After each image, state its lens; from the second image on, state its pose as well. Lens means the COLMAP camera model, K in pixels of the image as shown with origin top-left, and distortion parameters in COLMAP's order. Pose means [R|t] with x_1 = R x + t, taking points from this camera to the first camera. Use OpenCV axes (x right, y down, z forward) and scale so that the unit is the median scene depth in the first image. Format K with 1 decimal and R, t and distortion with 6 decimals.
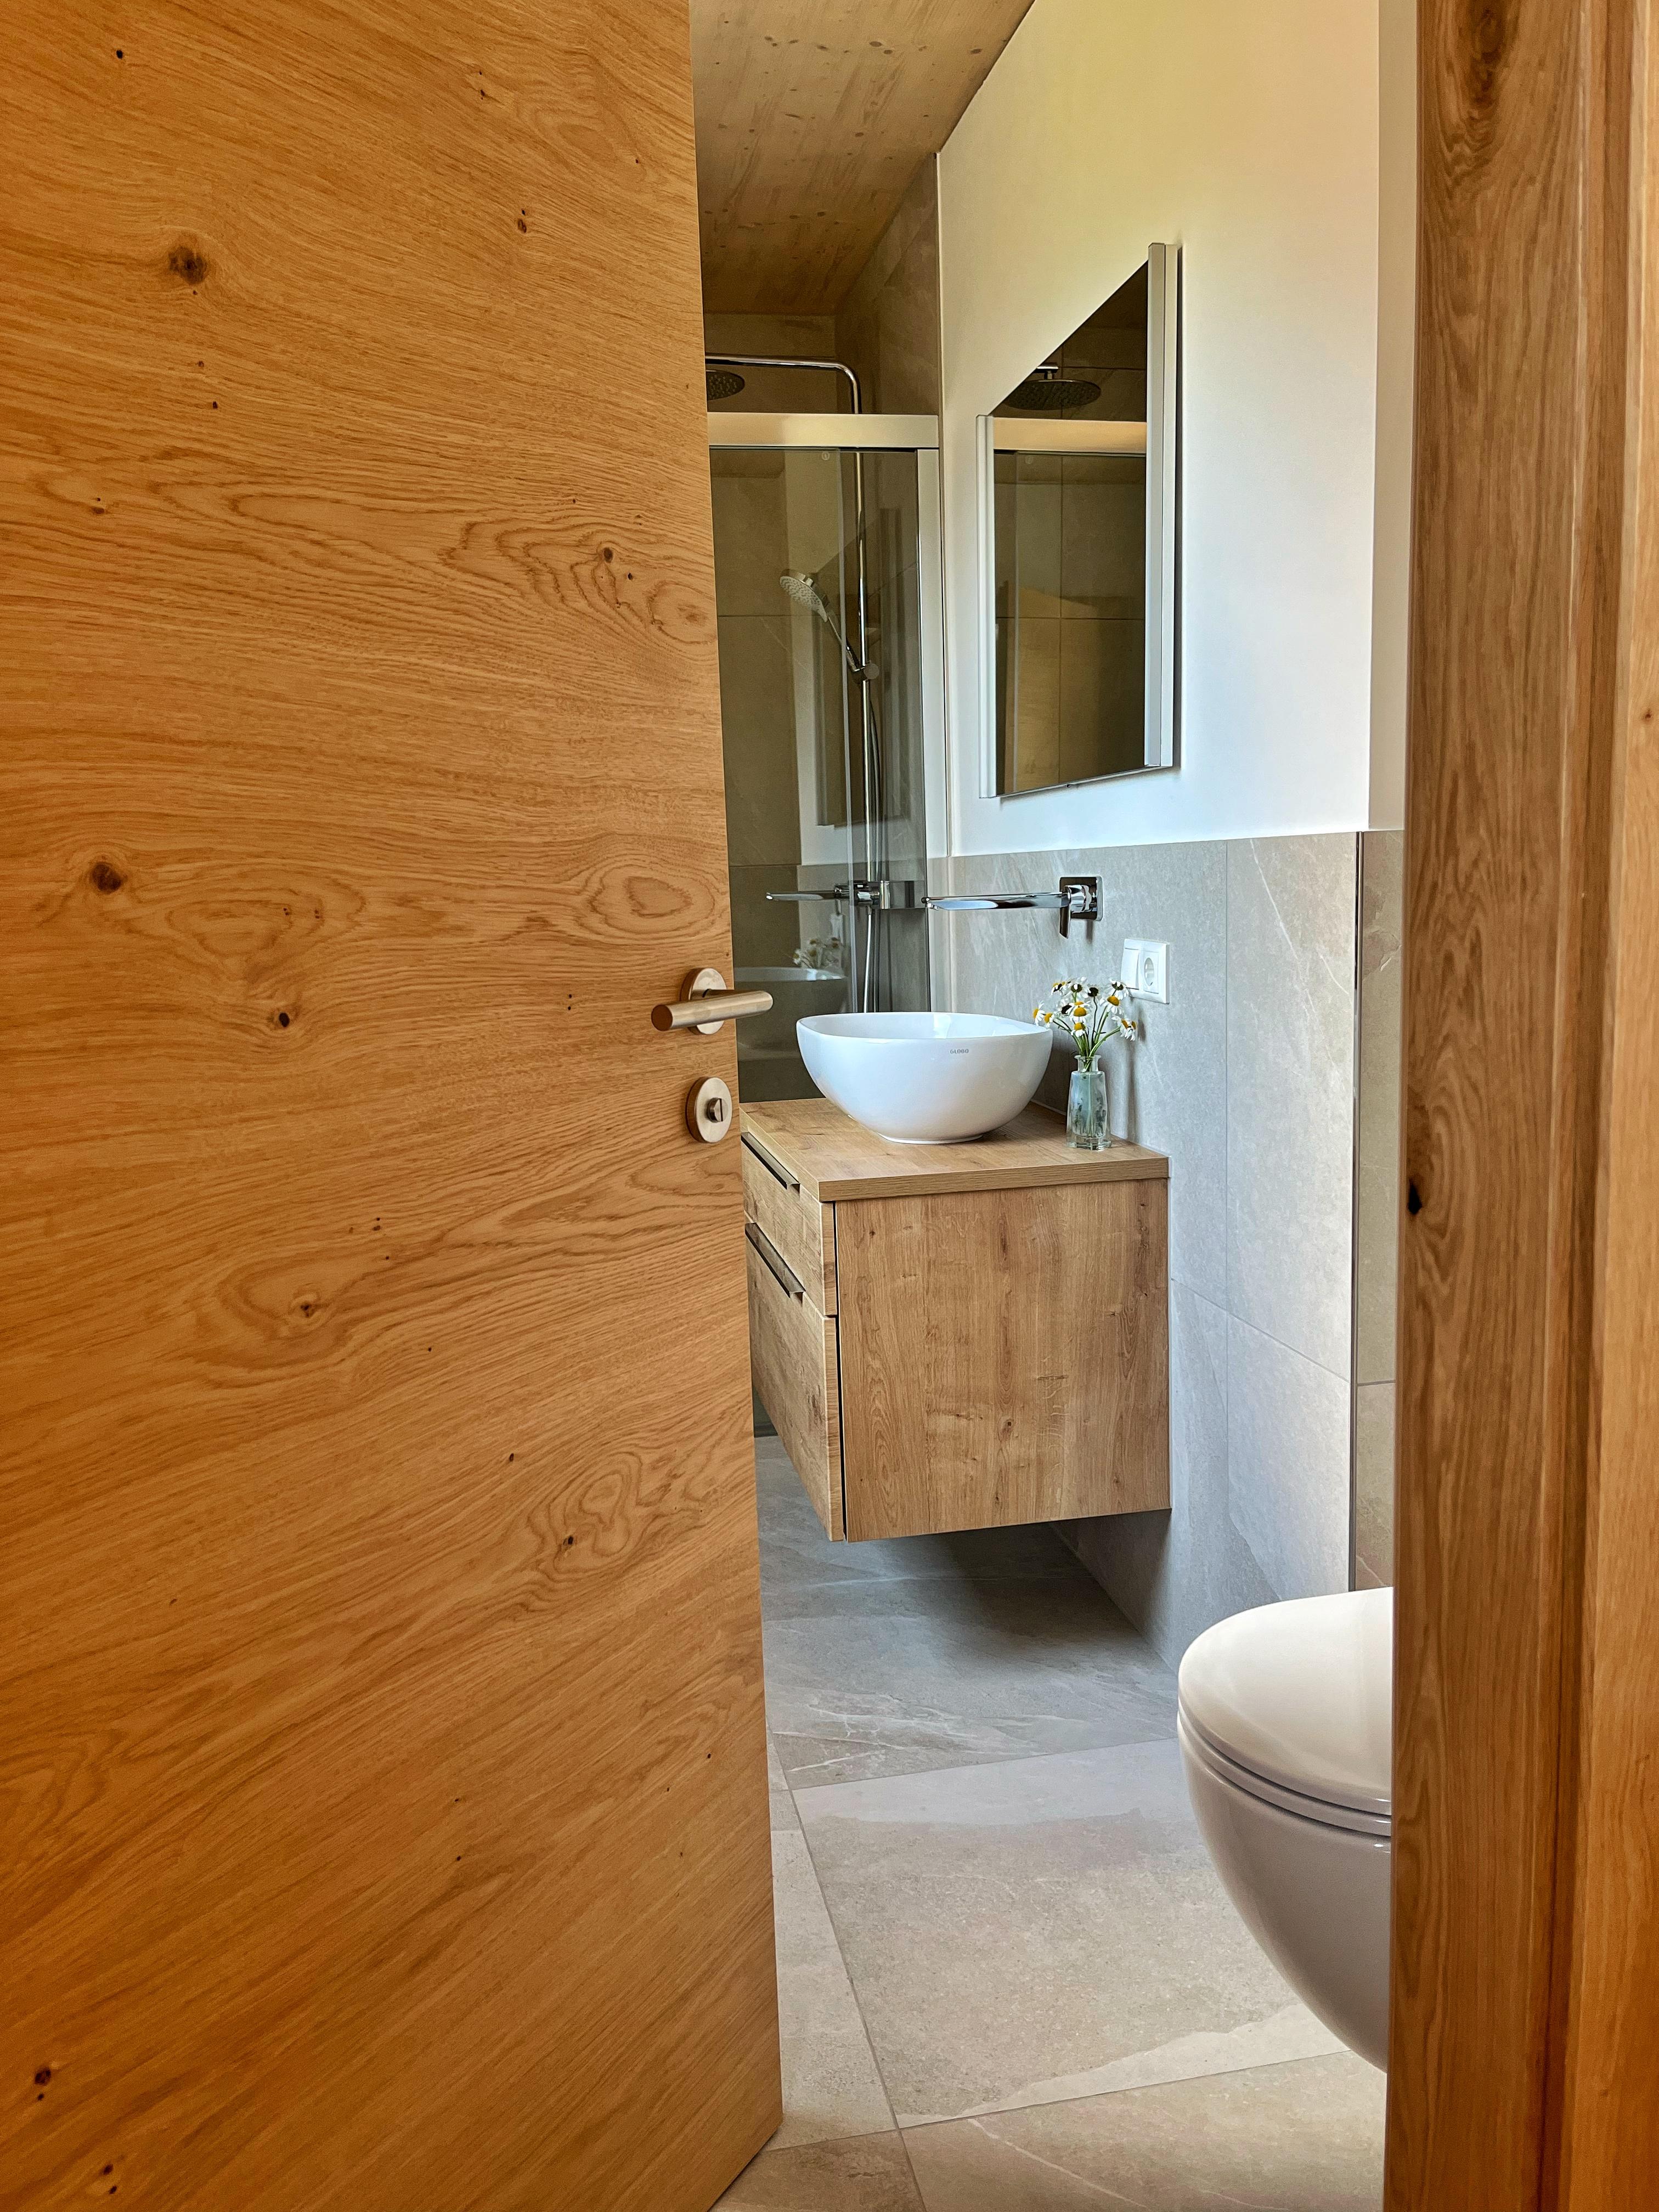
lens RADIAL K [[1670.4, 0, 829.5], [0, 1670.4, 1106.0], [0, 0, 1]] dist [0.007437, 0.001548]
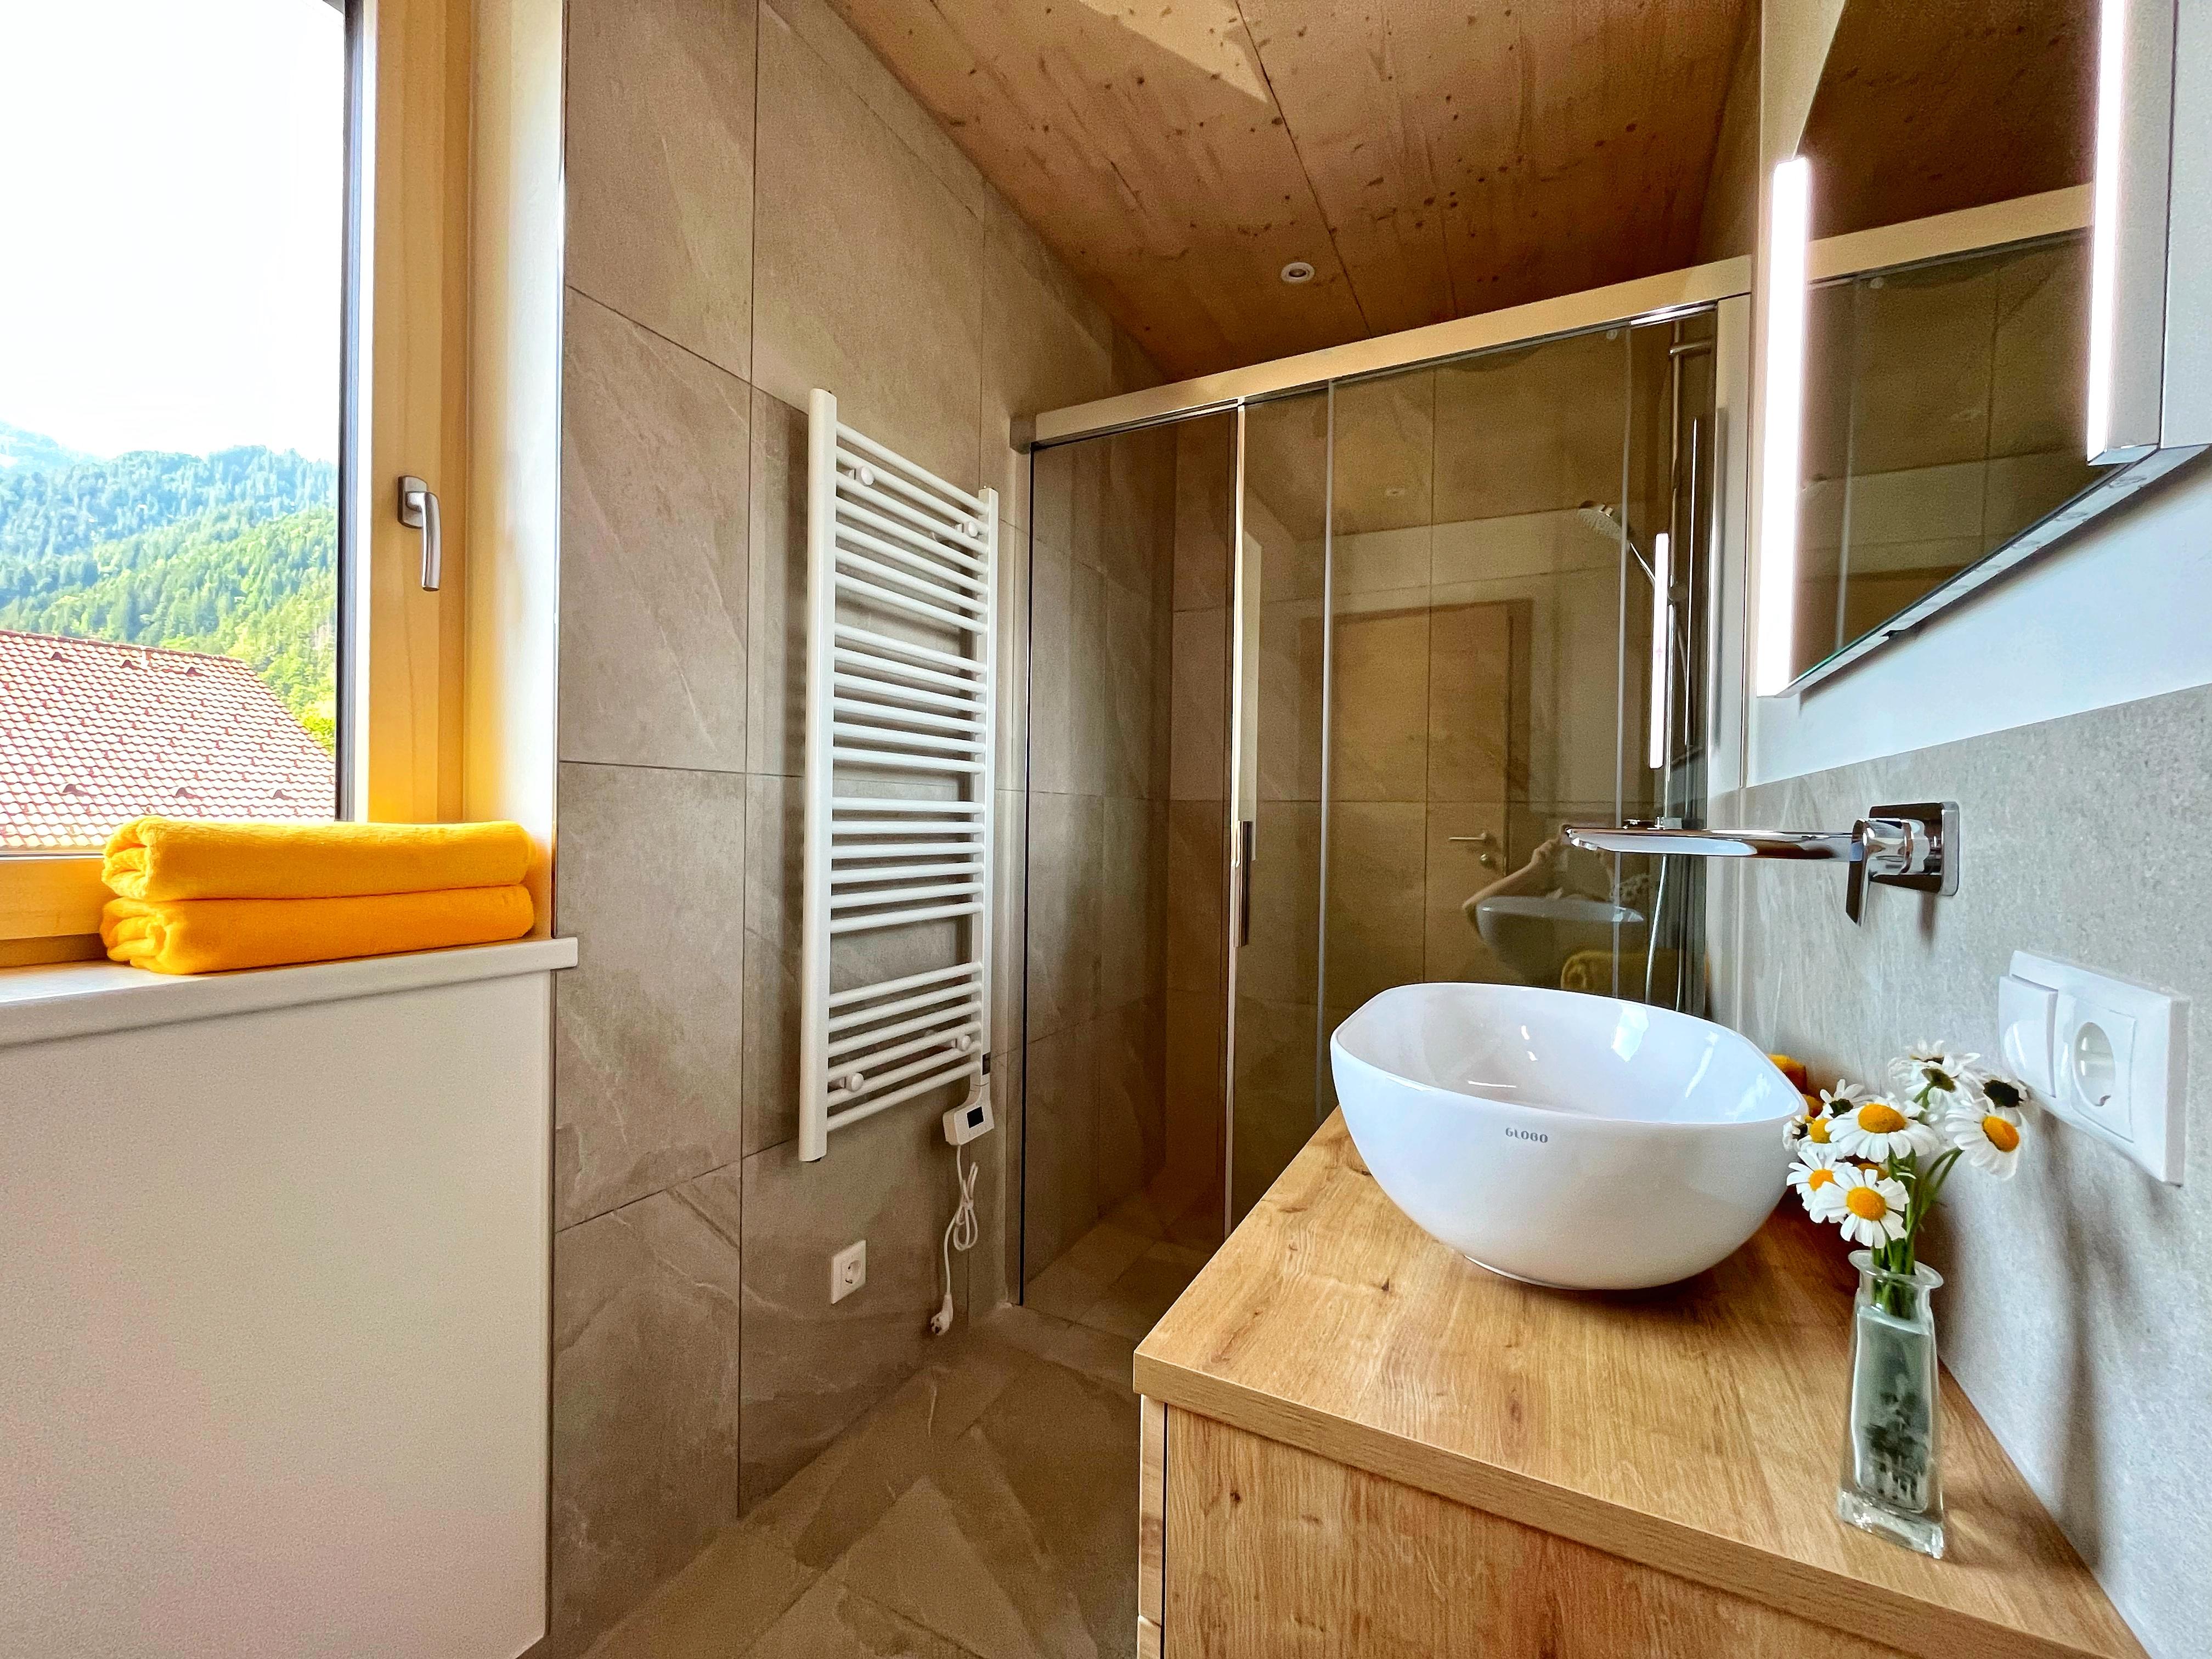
lens RADIAL K [[872.8, 0, 1106.0], [0, 872.8, 829.5], [0, 0, 1]] dist [0.000831, 0.000091]
pose [[0.773879, 0.043246, -0.631856, 0.139979], [-0.117111, 0.990233, -0.075660, -0.088386], [0.622412, 0.132549, 0.771384, 0.702568]]
